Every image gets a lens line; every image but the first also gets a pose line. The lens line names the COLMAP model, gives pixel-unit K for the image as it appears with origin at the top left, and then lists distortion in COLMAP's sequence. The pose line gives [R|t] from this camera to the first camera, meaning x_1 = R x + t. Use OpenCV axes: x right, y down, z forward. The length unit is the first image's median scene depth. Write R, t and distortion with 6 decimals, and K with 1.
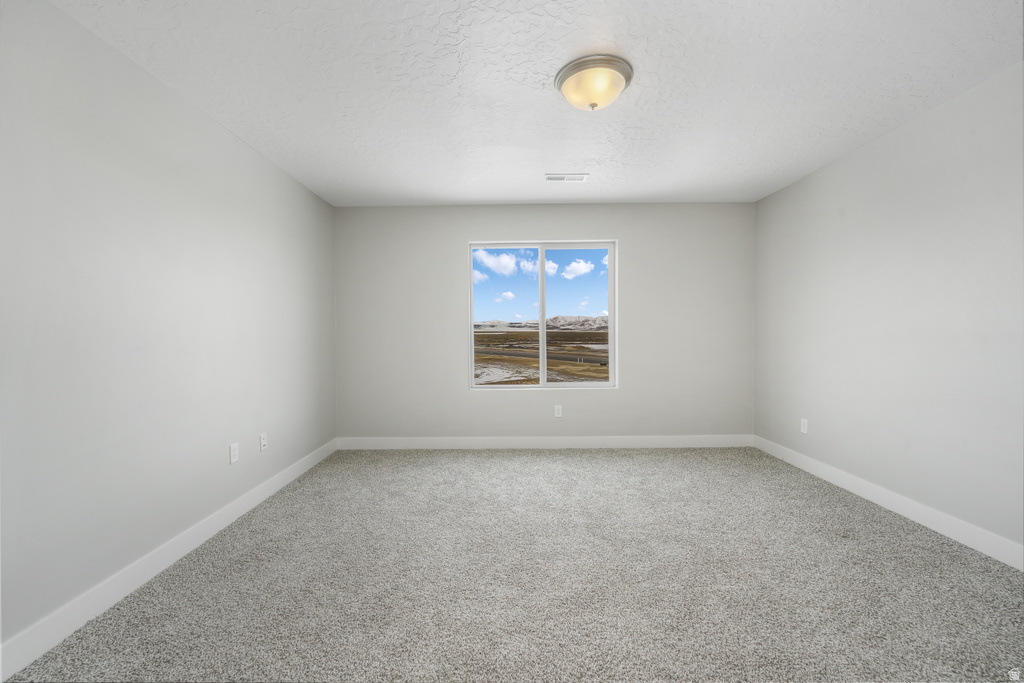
lens RADIAL K [[419.1, 0, 522.4], [0, 419.1, 330.2], [0, 0, 1]] dist [-0.001981, -0.000356]
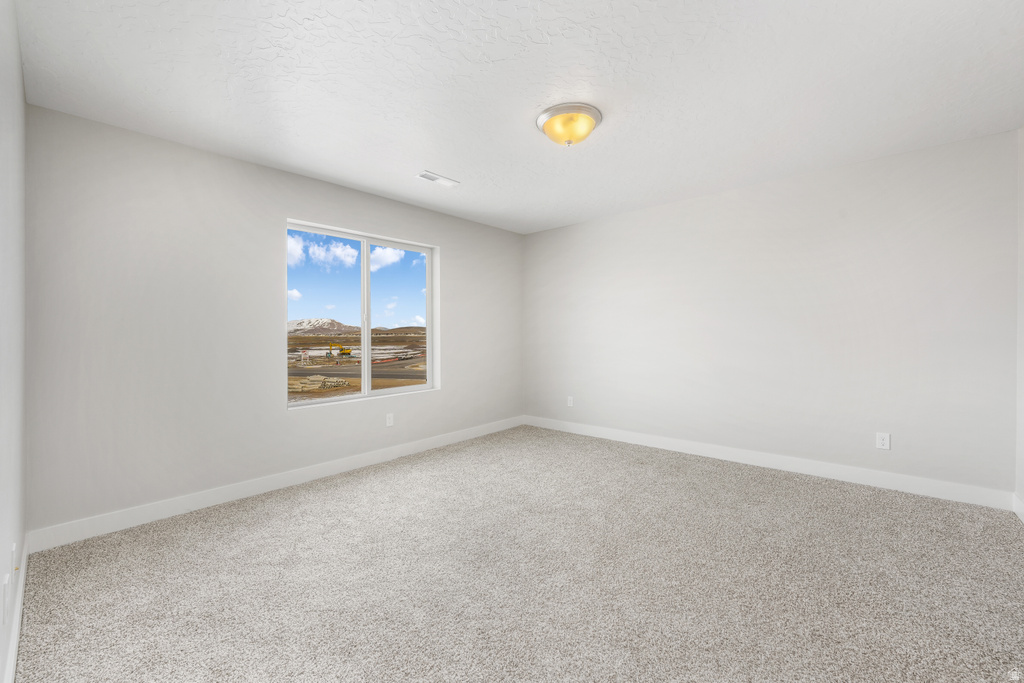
lens RADIAL K [[419.1, 0, 522.4], [0, 419.1, 330.2], [0, 0, 1]] dist [-0.001981, -0.000356]
pose [[0.657403, 0.008294, 0.753494, -0.493367], [-0.004133, 0.999964, -0.007401, 0.002907], [-0.753528, 0.001751, 0.657413, 0.202862]]
